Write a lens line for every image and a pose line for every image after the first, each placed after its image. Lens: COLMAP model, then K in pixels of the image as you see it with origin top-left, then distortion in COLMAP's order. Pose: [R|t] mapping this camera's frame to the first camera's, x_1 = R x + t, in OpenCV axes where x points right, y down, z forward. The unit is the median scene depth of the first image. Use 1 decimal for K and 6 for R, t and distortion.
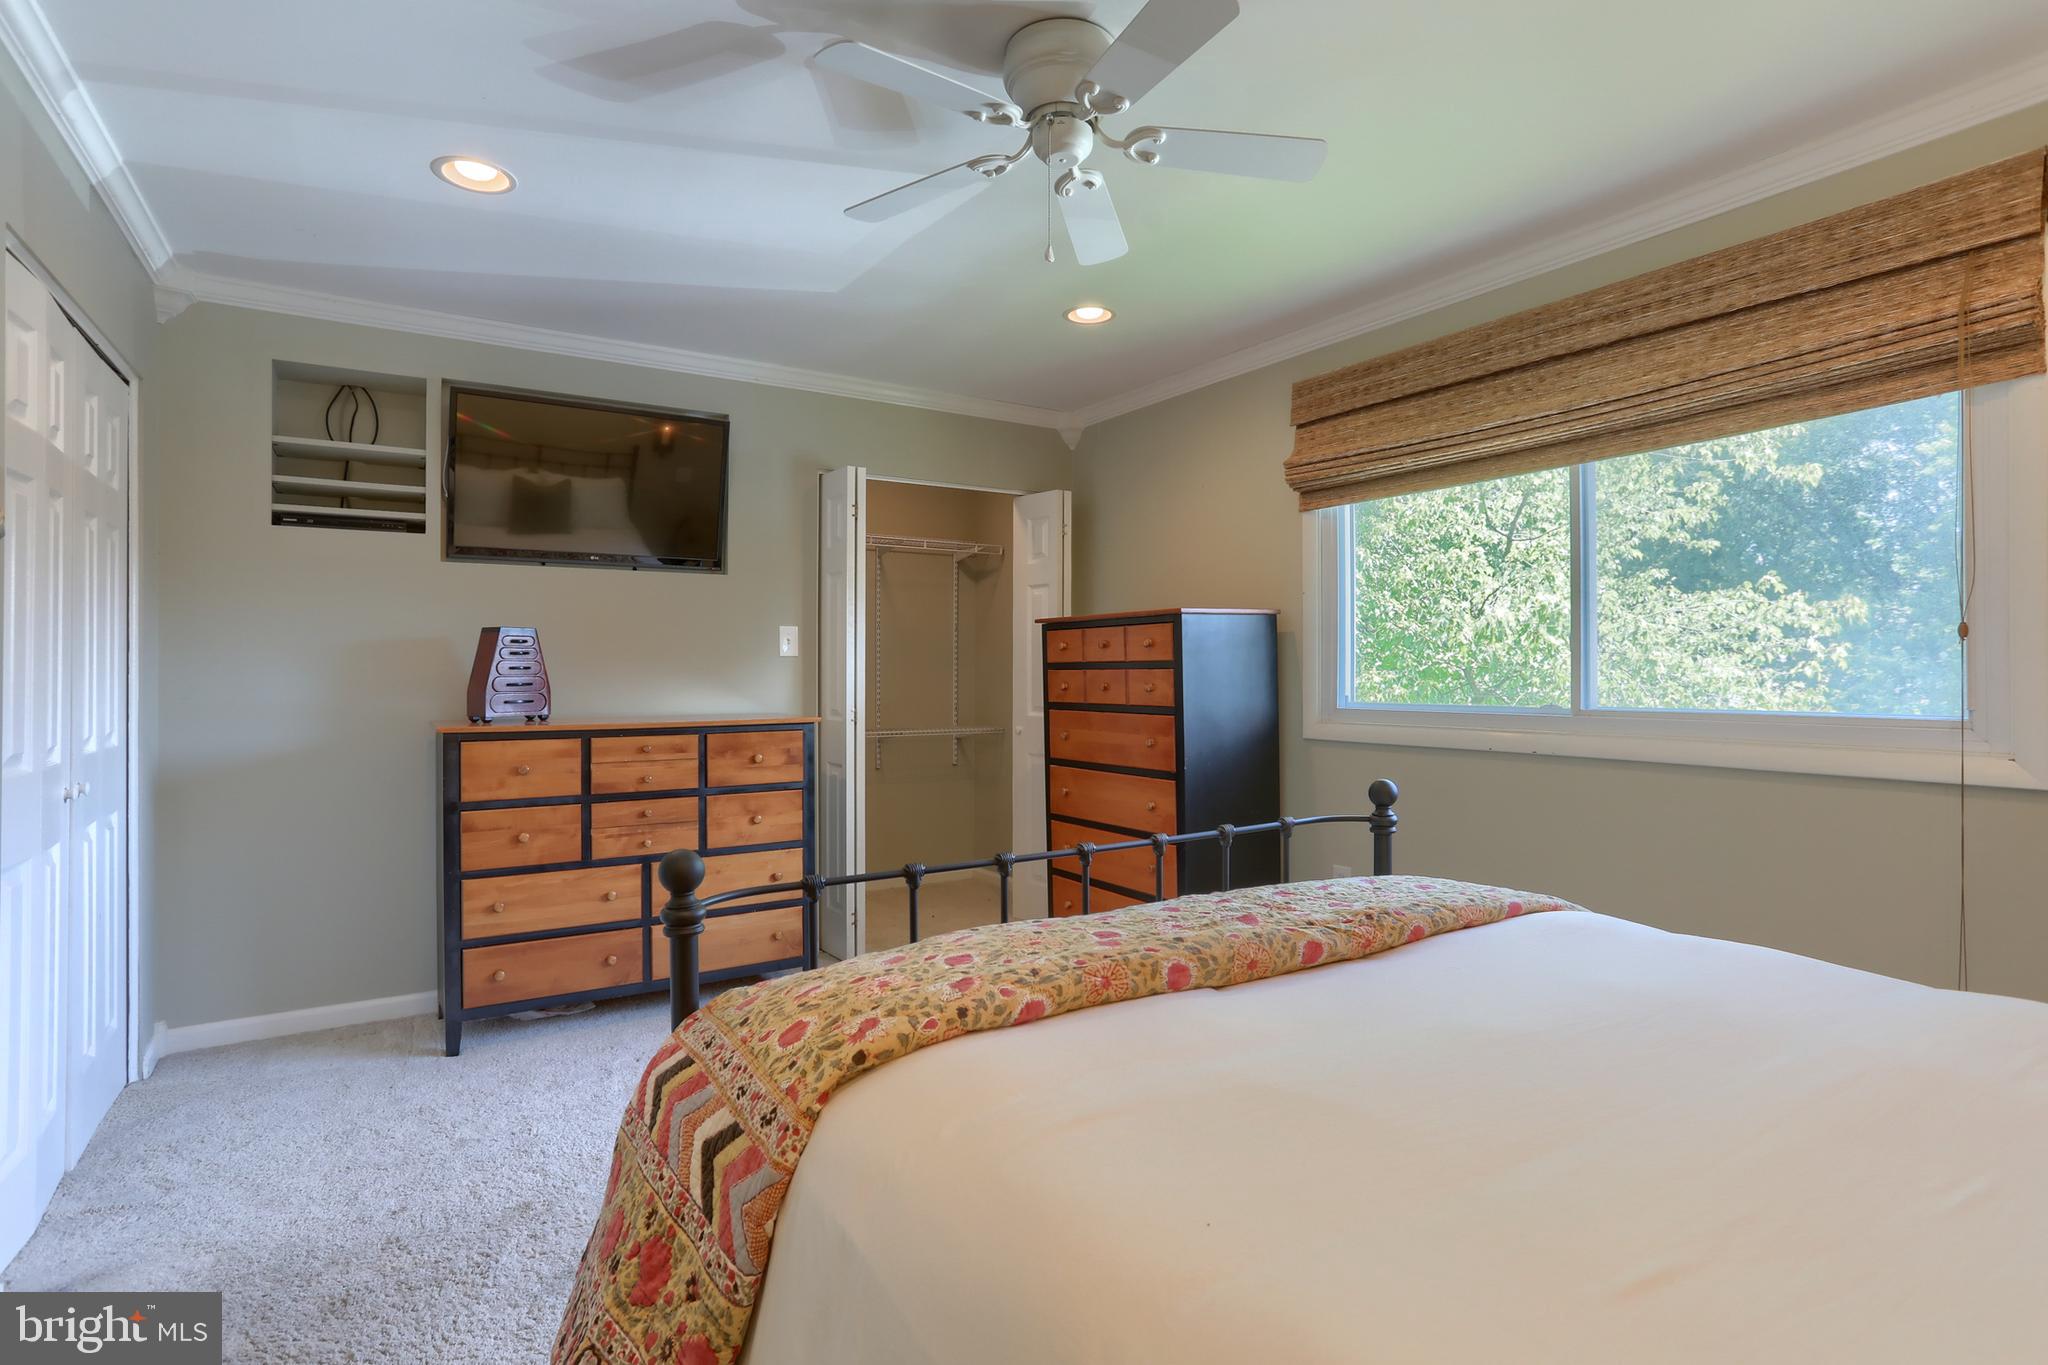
lens RADIAL K [[1019.9, 0, 1020.5], [0, 1019.9, 673.4], [0, 0, 1]] dist [-0.058403, 0.036997]
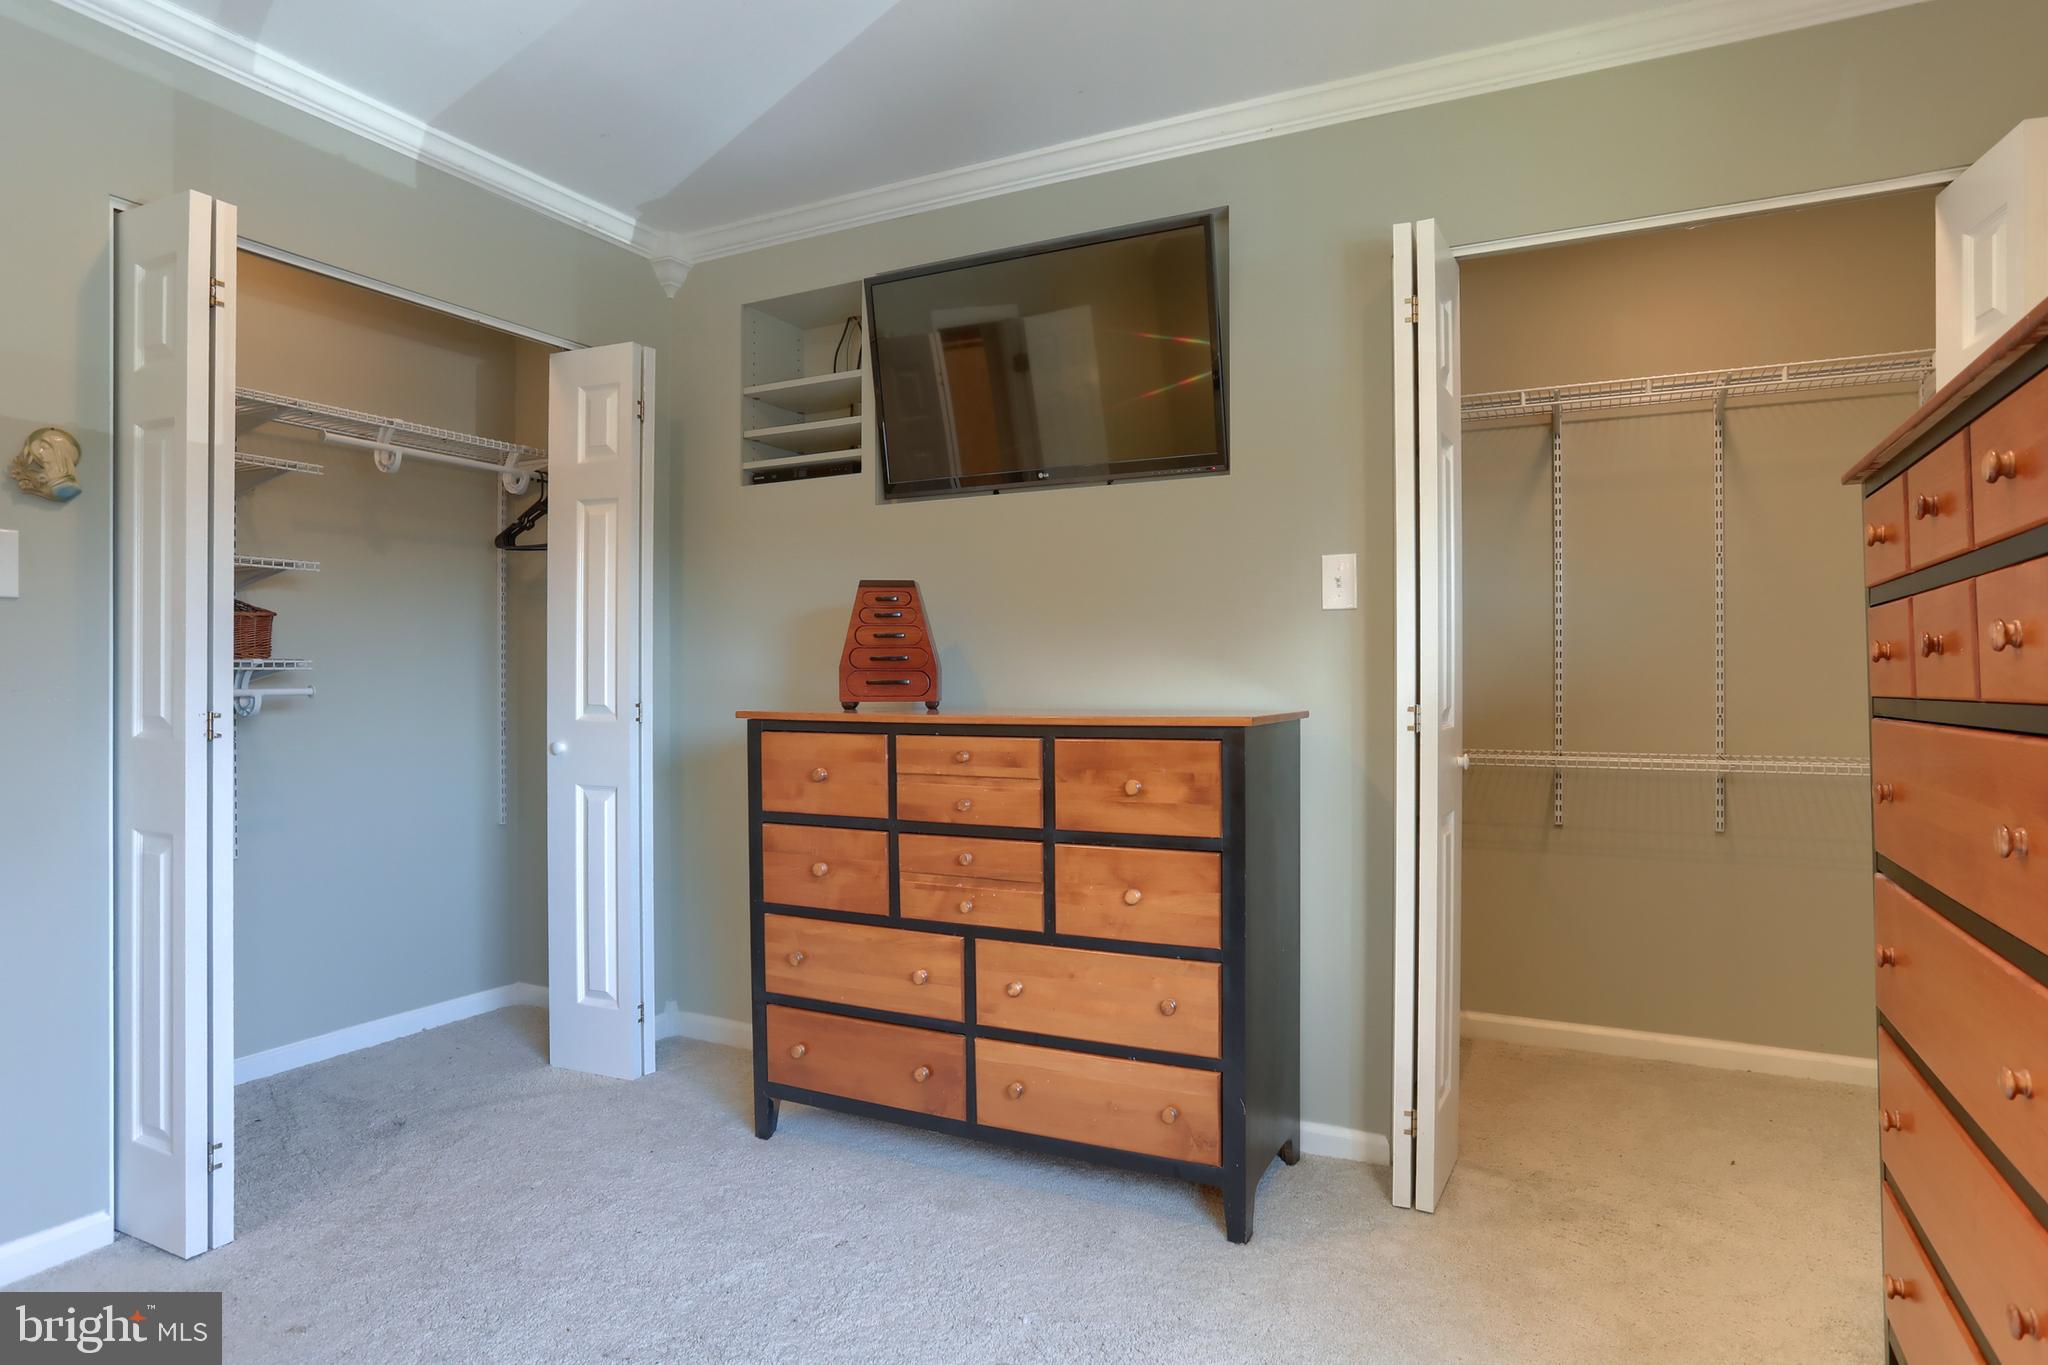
lens RADIAL K [[1098.5, 0, 1027.4], [0, 1098.5, 640.6], [0, 0, 1]] dist [-0.070122, 0.053357]
pose [[0.538131, -0.023477, -0.842534, 0.224532], [0.003074, 0.999660, -0.025891, 0.019328], [0.842856, 0.011343, 0.538020, 0.646485]]
